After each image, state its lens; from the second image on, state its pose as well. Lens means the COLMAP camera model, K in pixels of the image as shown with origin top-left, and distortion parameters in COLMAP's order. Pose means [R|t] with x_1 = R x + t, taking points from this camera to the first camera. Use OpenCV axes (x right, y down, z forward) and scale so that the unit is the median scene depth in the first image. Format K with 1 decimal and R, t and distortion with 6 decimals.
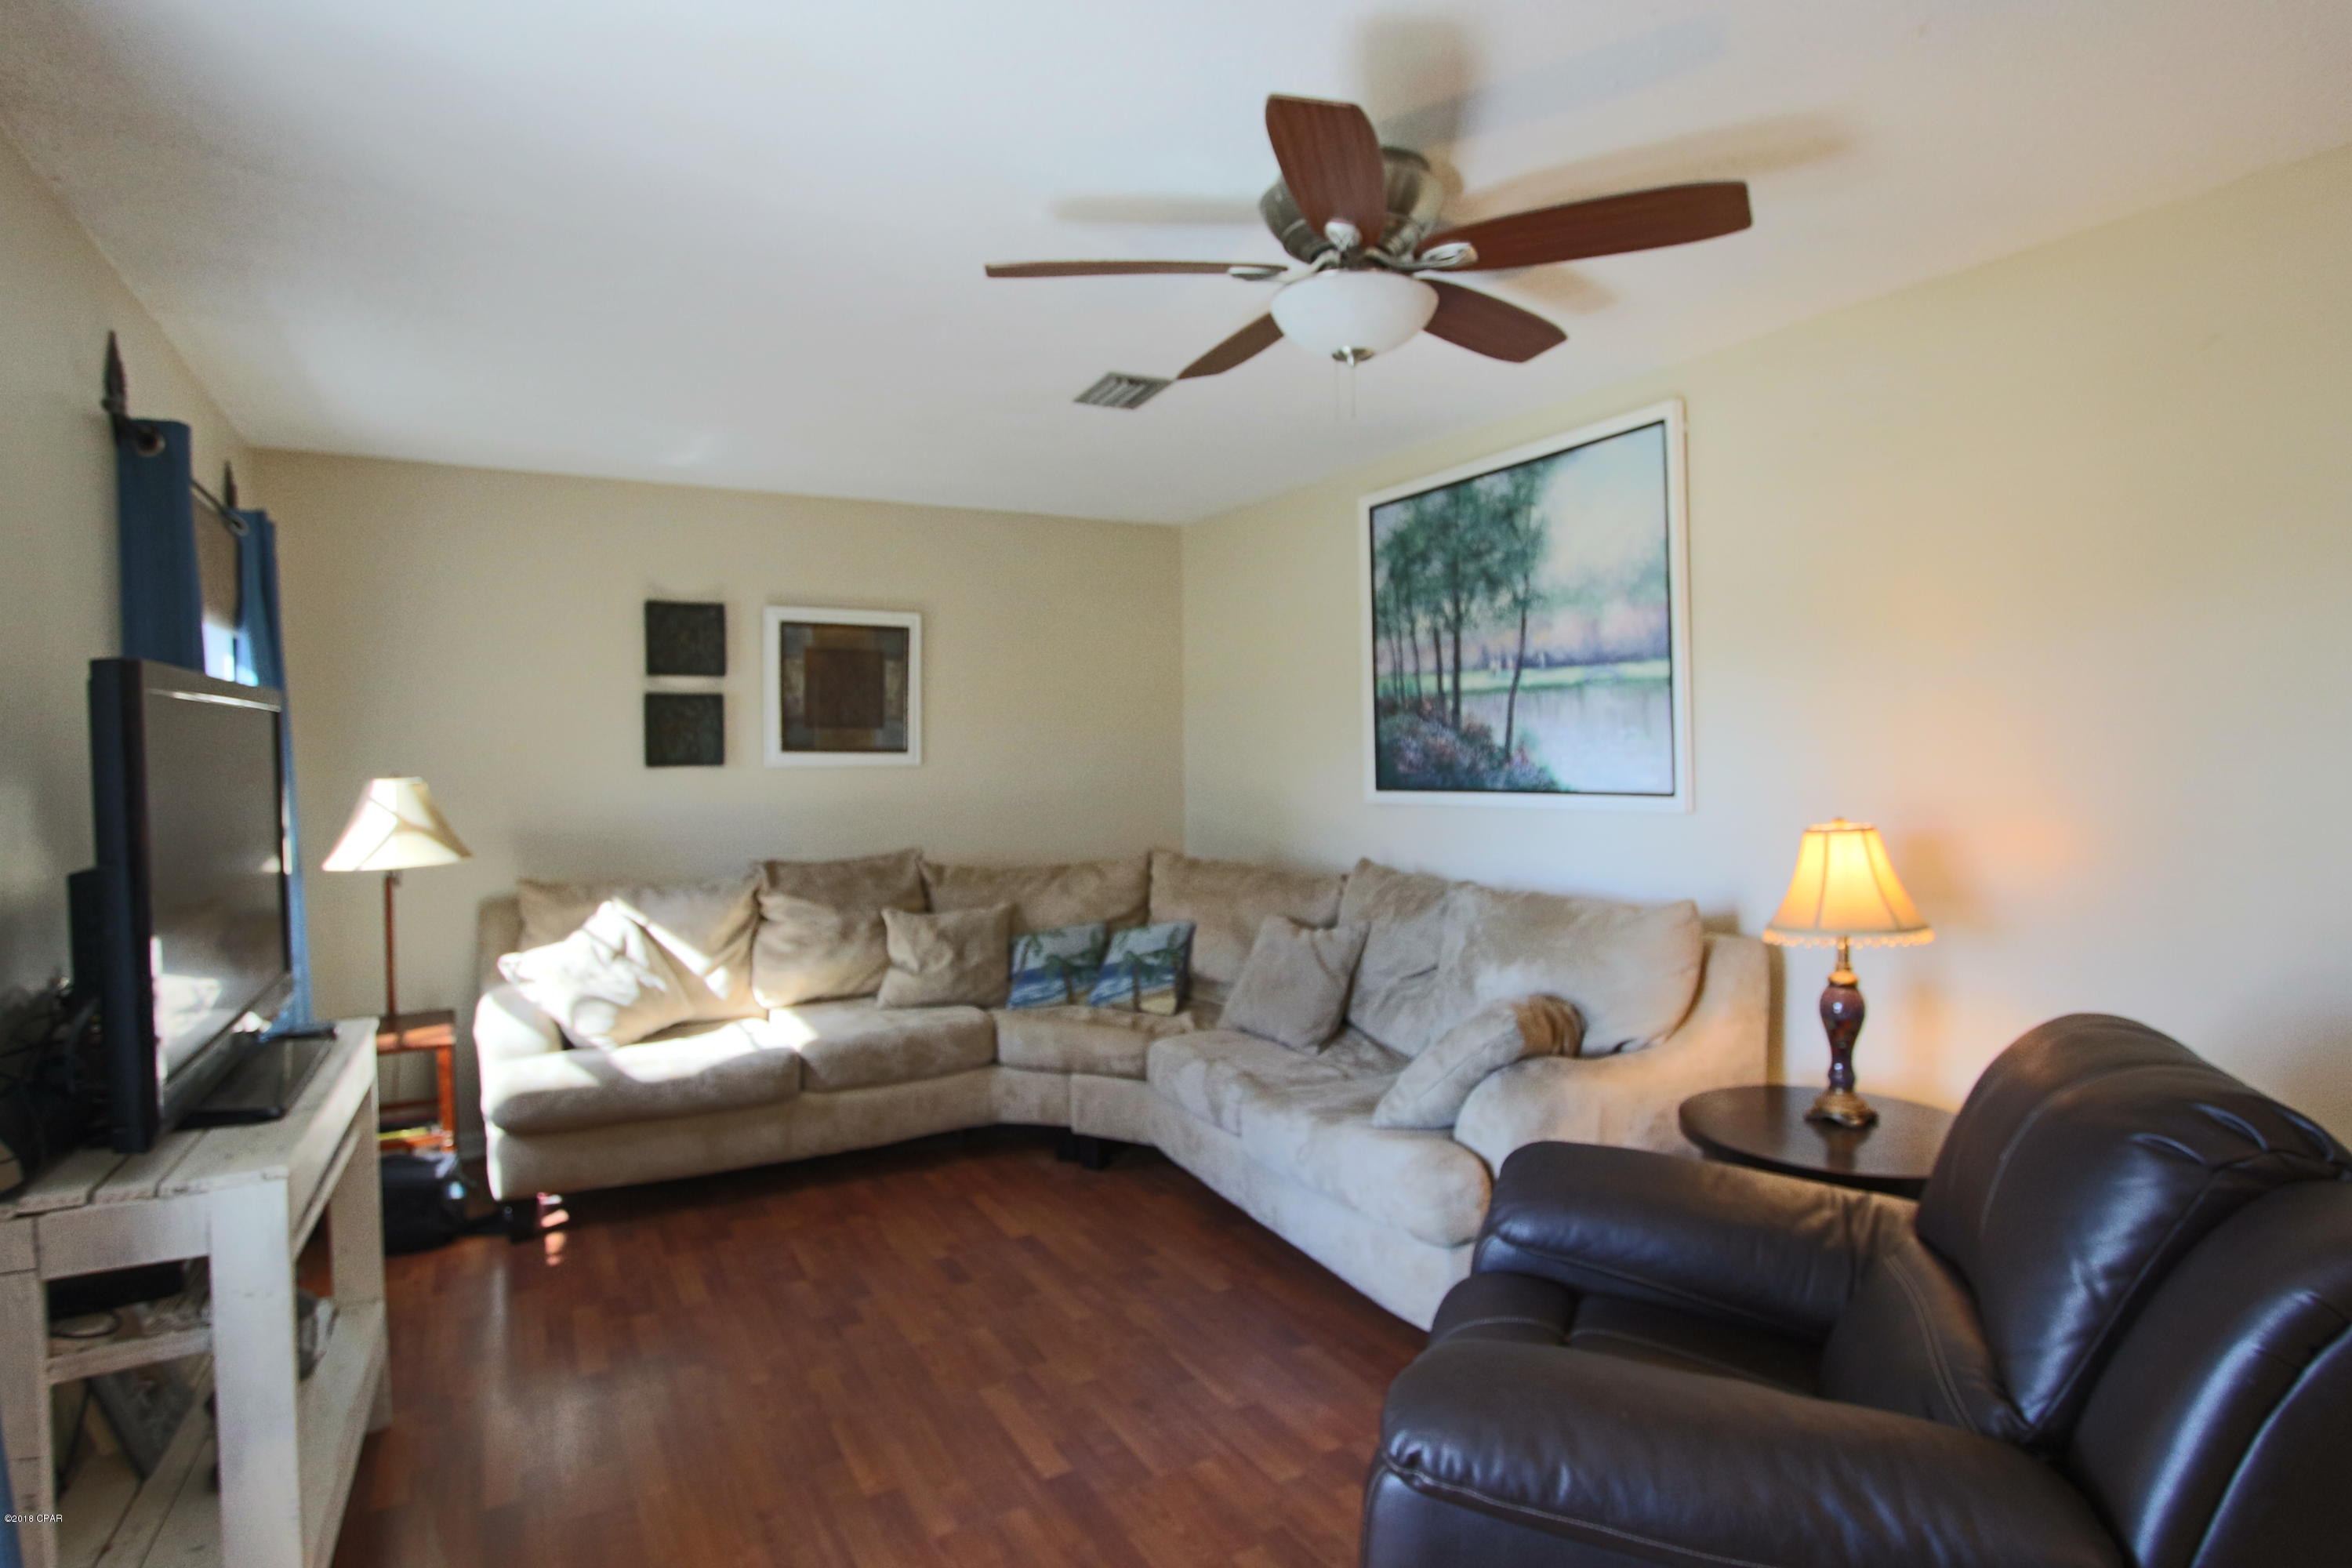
lens RADIAL K [[1200.0, 0, 1175.9], [0, 1200.0, 776.6], [0, 0, 1]] dist [-0.027777, 0.006124]
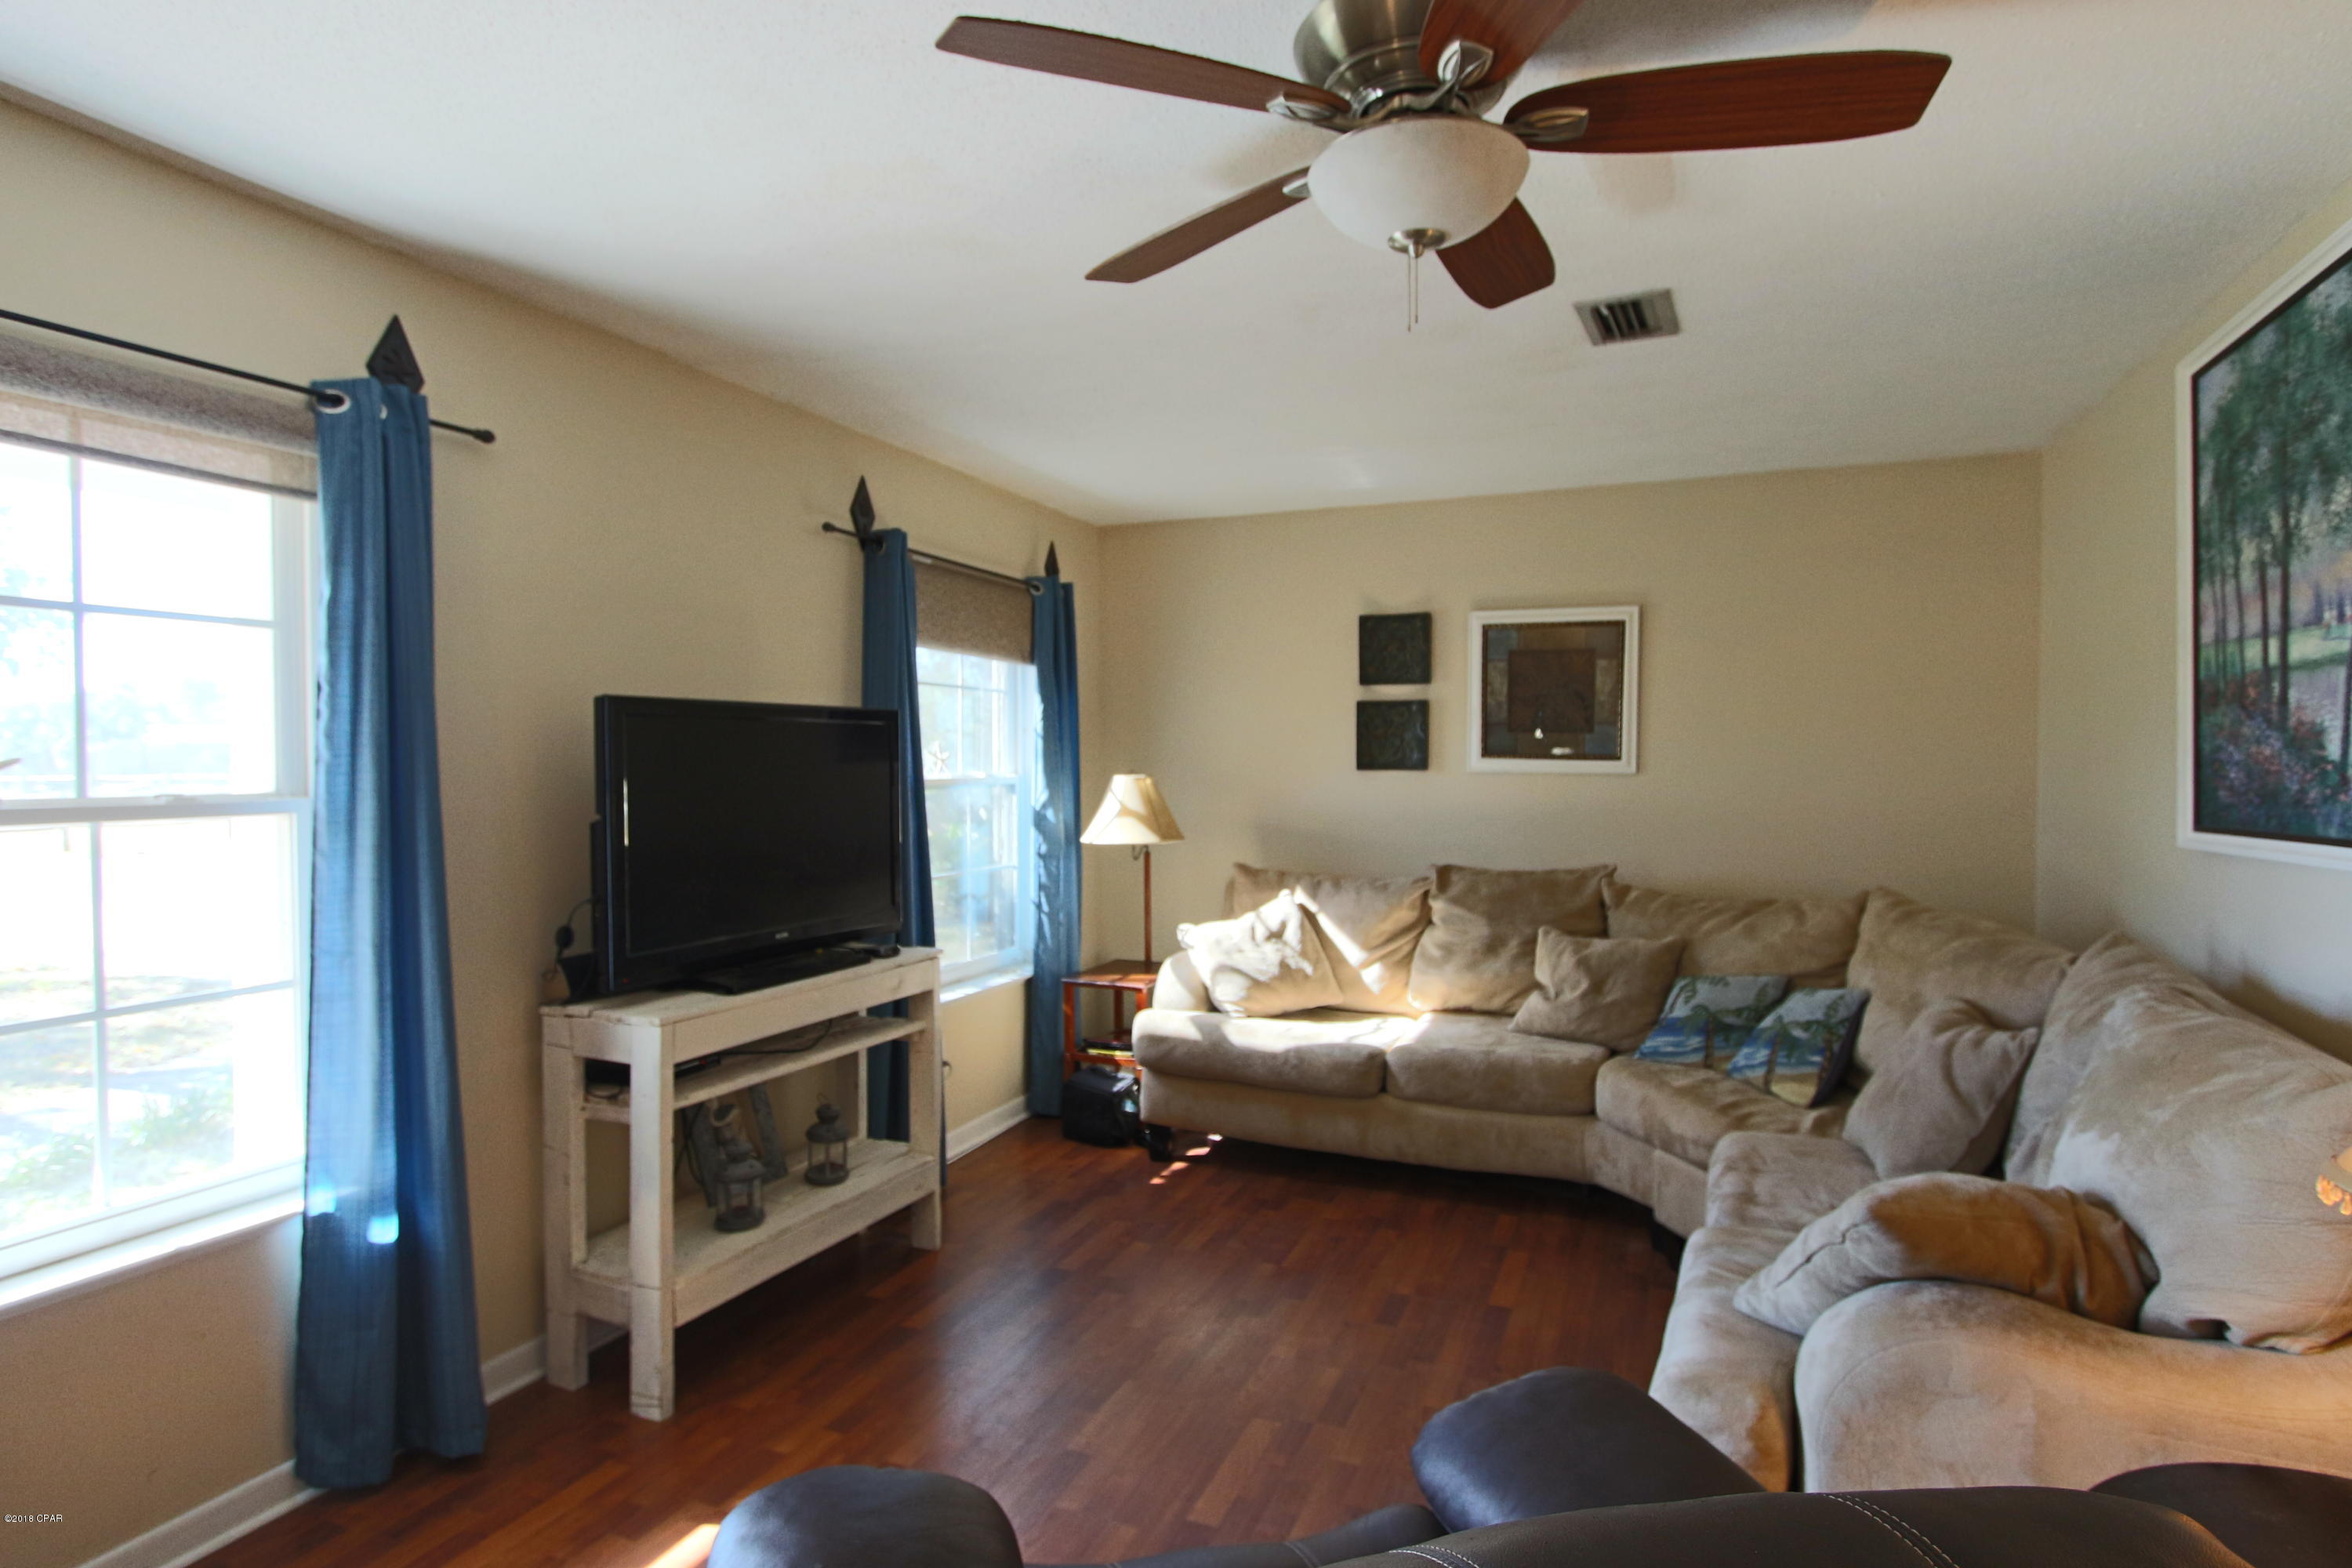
lens RADIAL K [[1200.0, 0, 1170.1], [0, 1200.0, 778.2], [0, 0, 1]] dist [-0.027777, 0.006124]
pose [[0.614490, 0.024567, -0.788542, 0.341730], [-0.026230, 0.999599, 0.010702, -0.008168], [0.788488, 0.014108, 0.614888, 0.216373]]
